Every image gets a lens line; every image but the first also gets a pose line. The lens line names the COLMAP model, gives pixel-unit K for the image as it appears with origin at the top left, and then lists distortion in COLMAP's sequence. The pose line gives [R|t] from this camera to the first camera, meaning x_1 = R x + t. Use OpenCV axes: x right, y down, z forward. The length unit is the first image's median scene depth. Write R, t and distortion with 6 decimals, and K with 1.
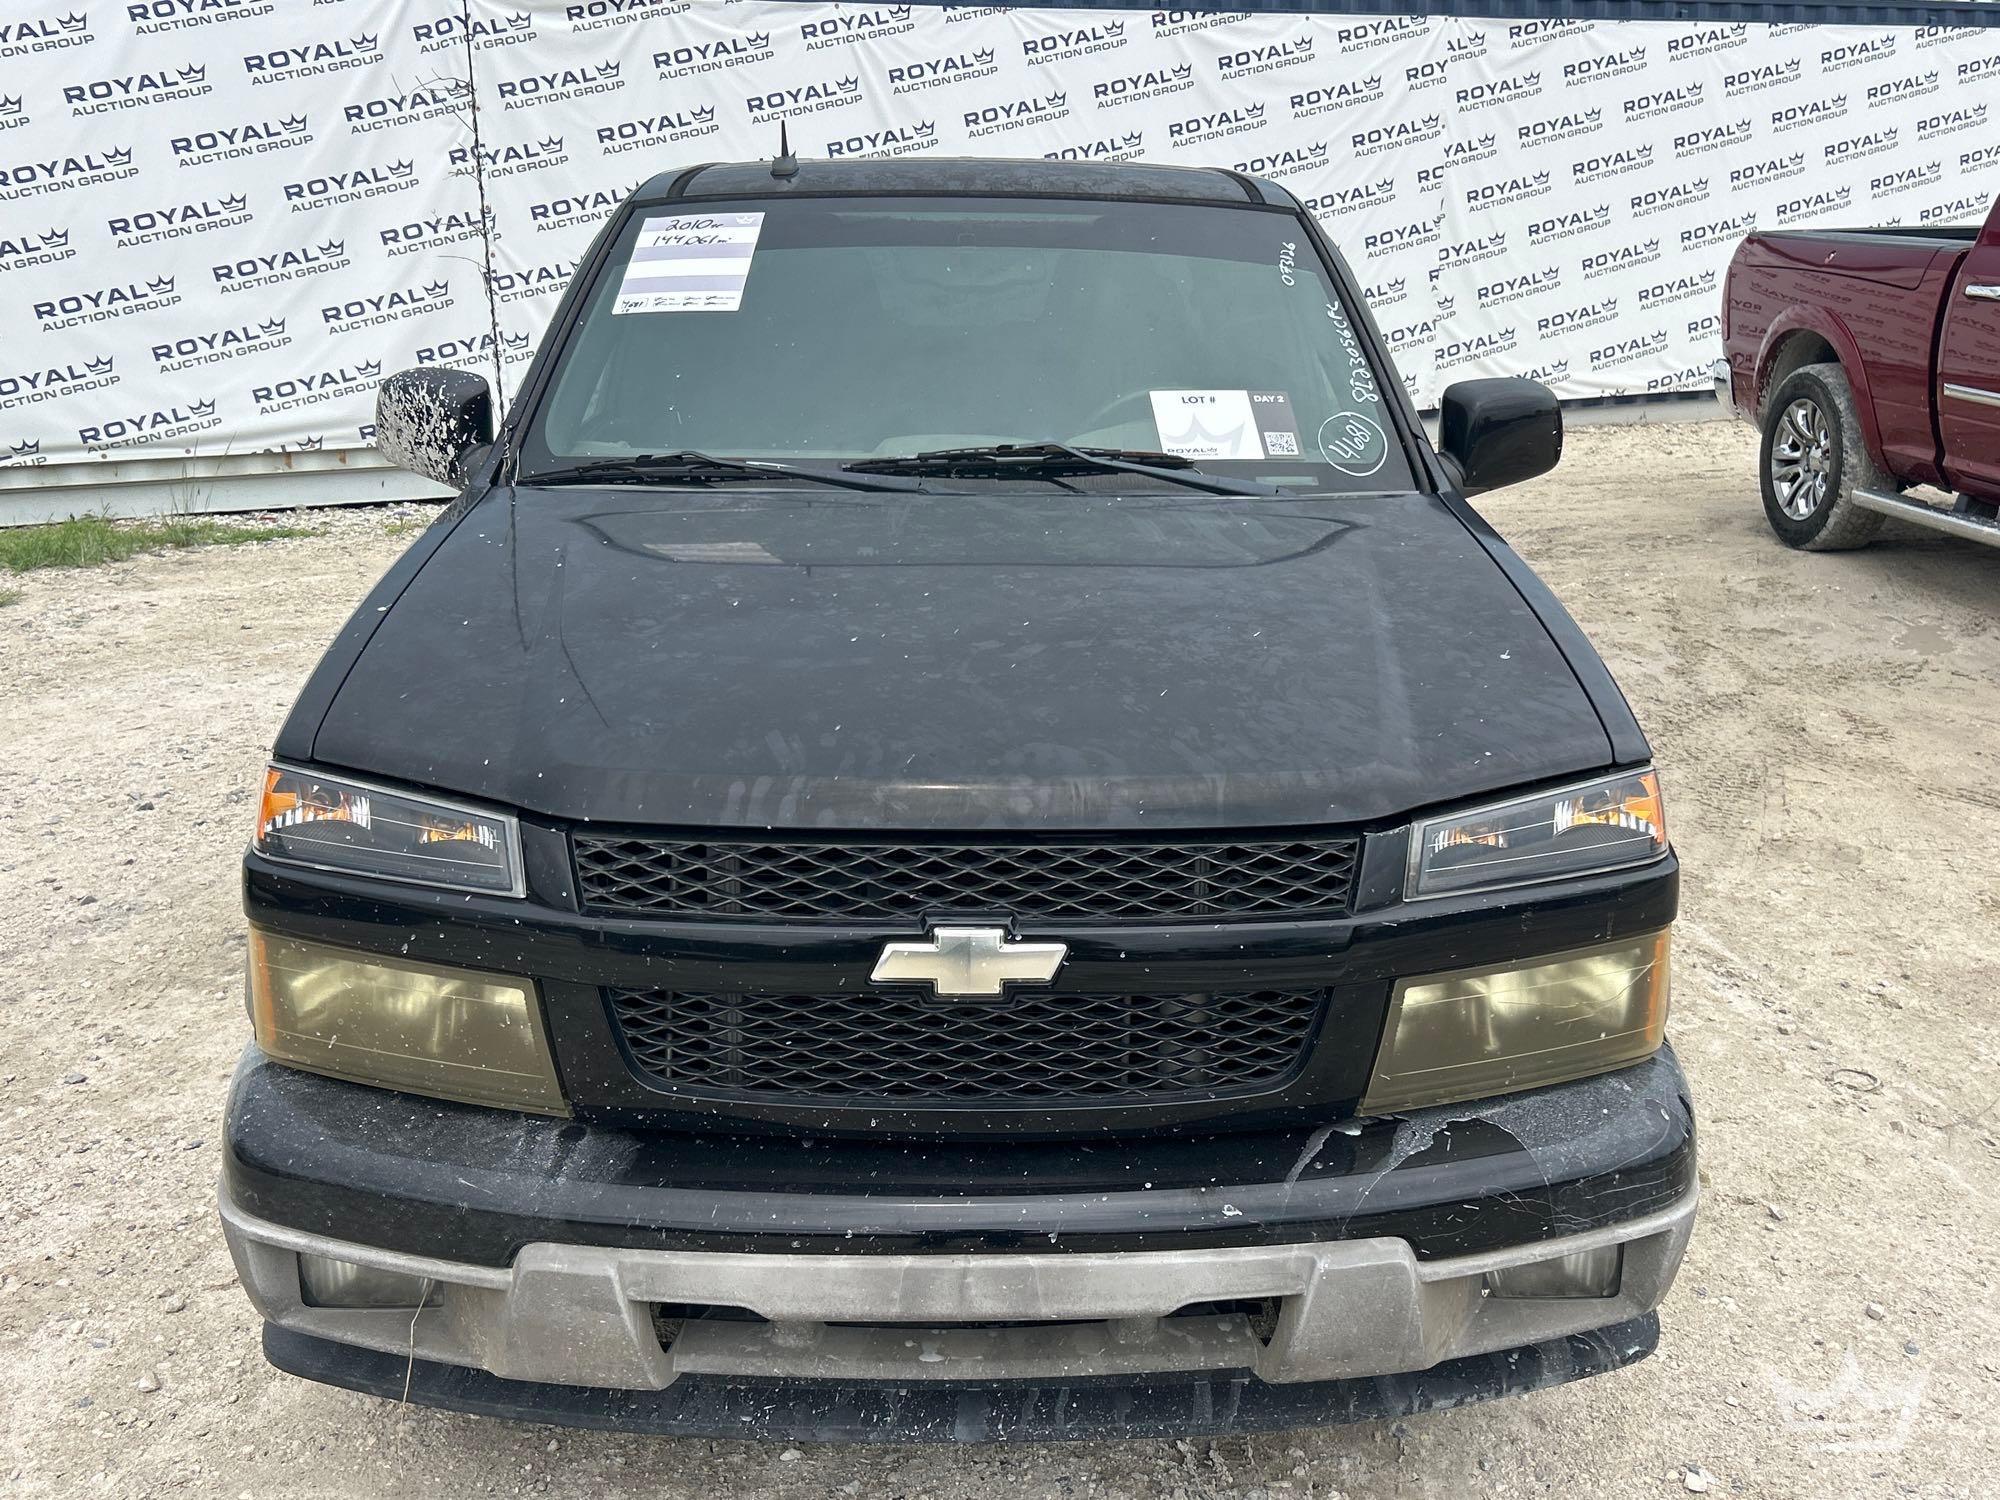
lens RADIAL K [[2025.8, 0, 1000.0], [0, 2025.8, 750.0], [0, 0, 1]] dist [0.040517, -0.018490]
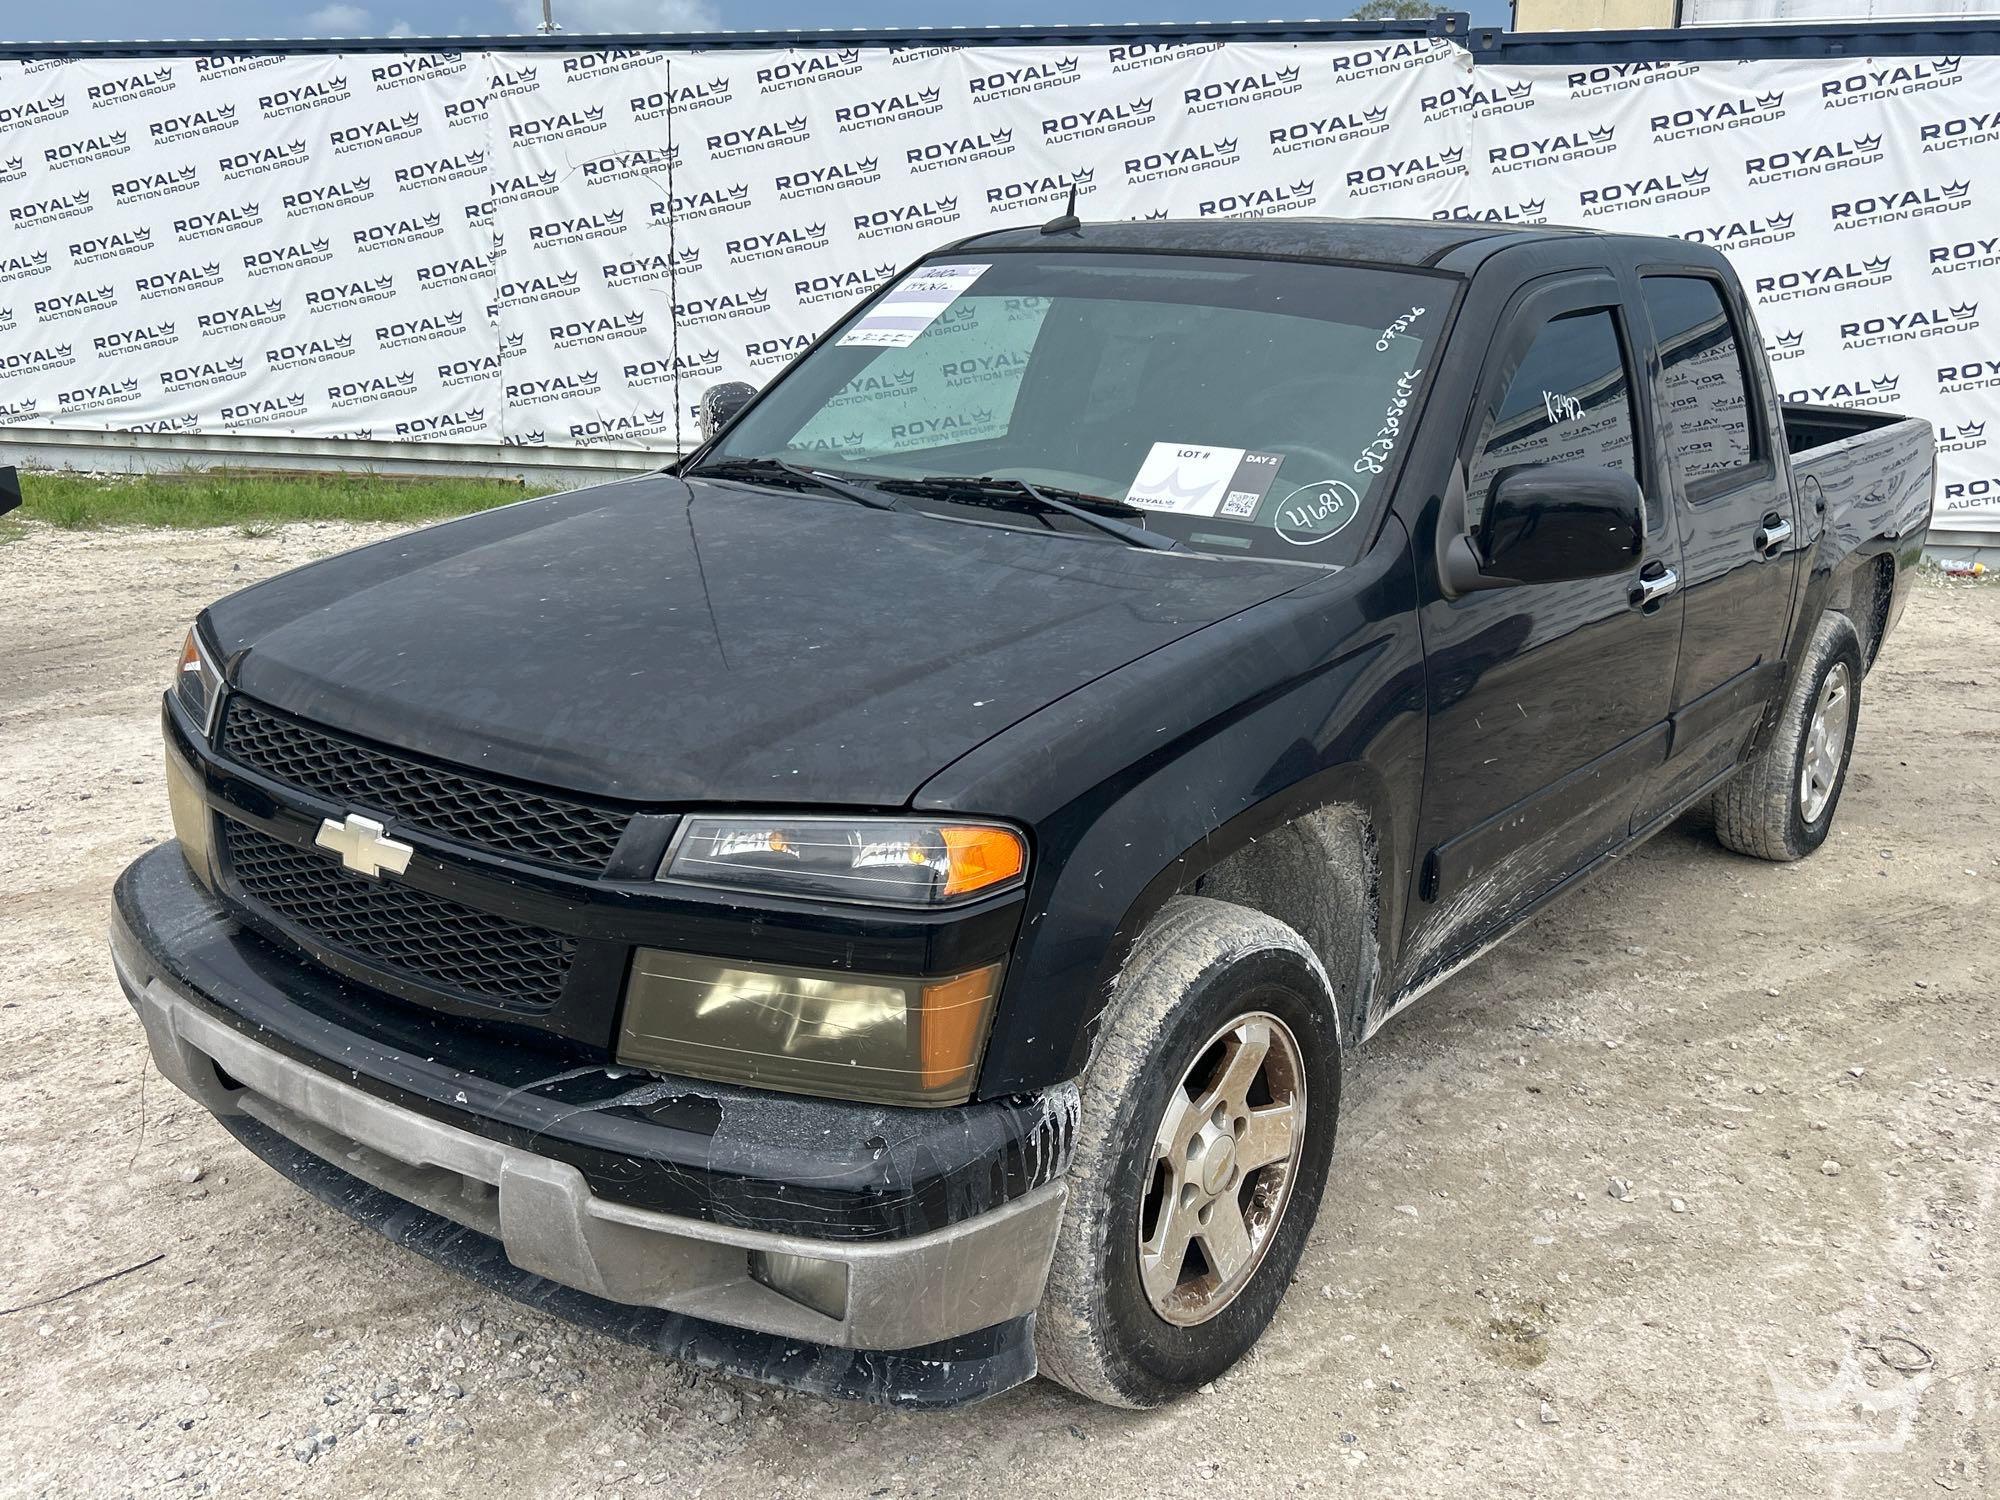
lens RADIAL K [[1958.7, 0, 995.5], [0, 1958.7, 793.1], [0, 0, 1]] dist [0.071130, -0.096428]
pose [[0.773300, 0.186327, -0.606044, 0.646421], [-0.188313, 0.980208, 0.061079, -0.047596], [0.605429, 0.066893, 0.793083, 0.171104]]
